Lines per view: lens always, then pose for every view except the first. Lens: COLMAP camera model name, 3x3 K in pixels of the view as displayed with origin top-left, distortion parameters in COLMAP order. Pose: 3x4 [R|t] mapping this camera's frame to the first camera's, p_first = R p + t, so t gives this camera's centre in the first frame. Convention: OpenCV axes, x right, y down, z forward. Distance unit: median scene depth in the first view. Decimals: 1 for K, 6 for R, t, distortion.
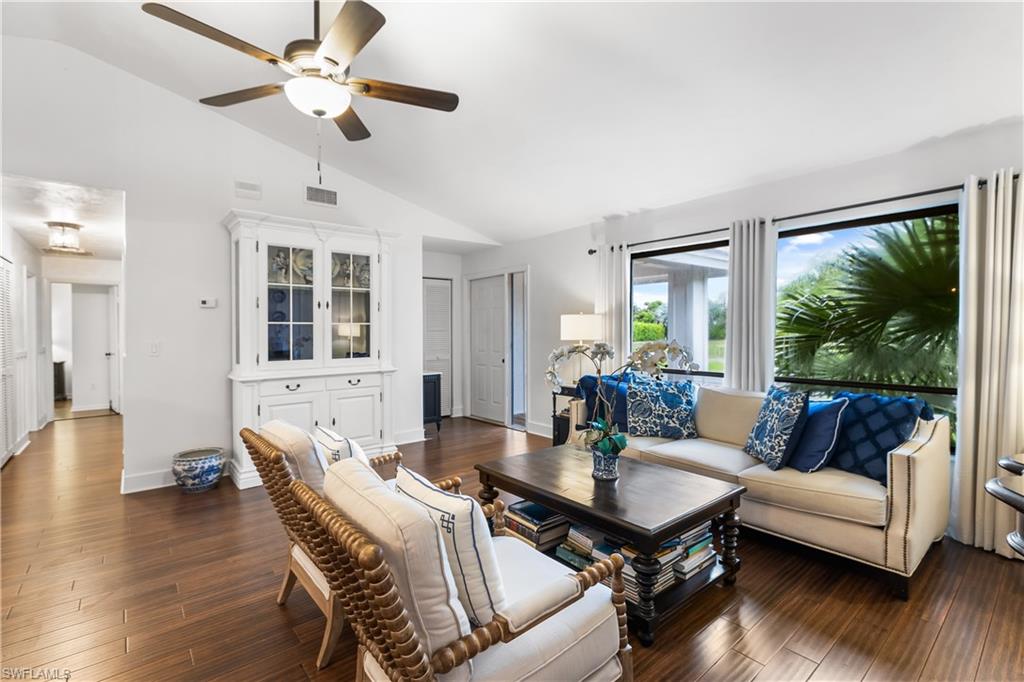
lens RADIAL K [[458.4, 0, 505.2], [0, 458.4, 332.4], [0, 0, 1]] dist [0.016749, 0.000154]
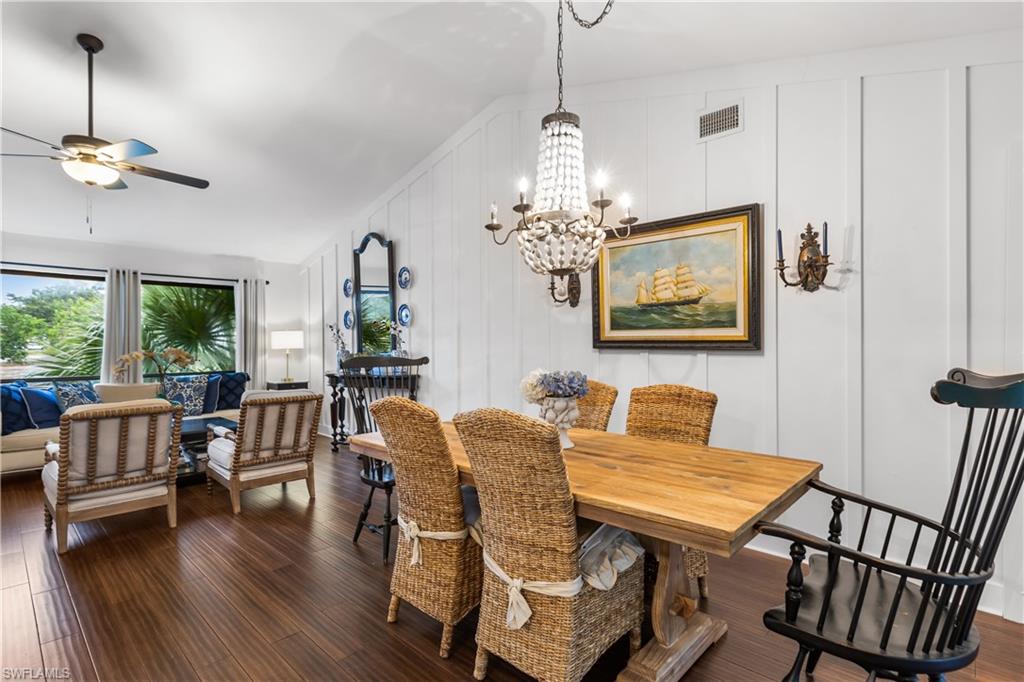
lens RADIAL K [[485.4, 0, 526.2], [0, 485.4, 343.4], [0, 0, 1]] dist [-0.001784, 0.000090]
pose [[-0.150367, 0.003320, 0.988625, -0.784915], [0.006131, 0.999978, -0.002426, 0.005287], [-0.988611, 0.005697, -0.150384, -0.015804]]
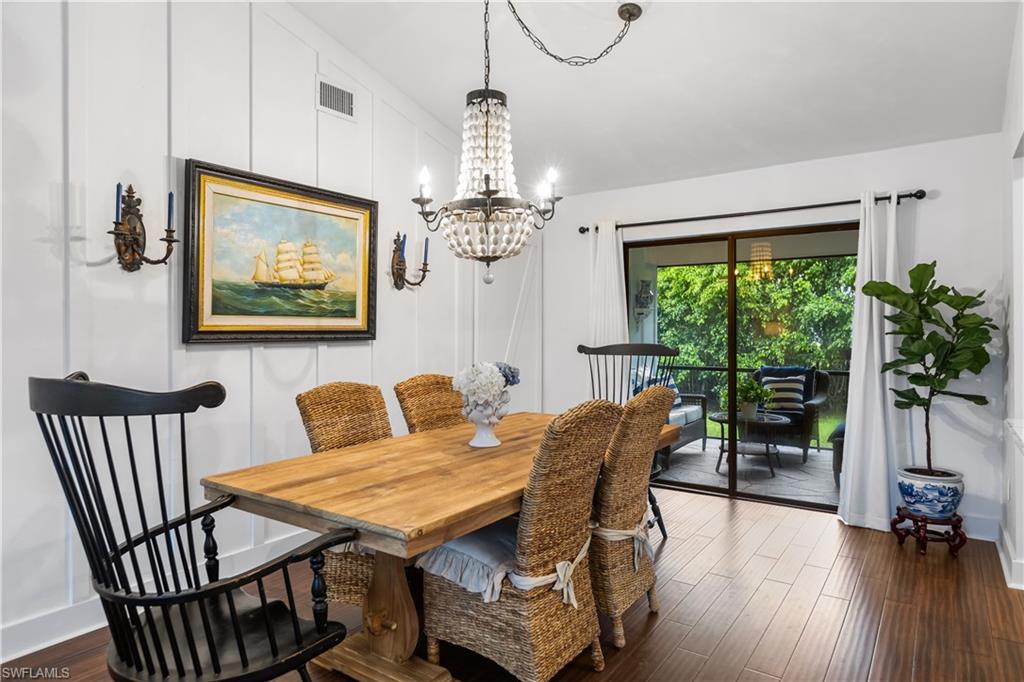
lens RADIAL K [[615.5, 0, 516.5], [0, 615.5, 329.4], [0, 0, 1]] dist [-0.002777, -0.000750]
pose [[-0.960799, 0.007277, -0.277149, -0.274887], [0.006531, 0.999972, 0.003613, -0.000793], [0.277167, 0.001662, -0.960820, 0.370762]]
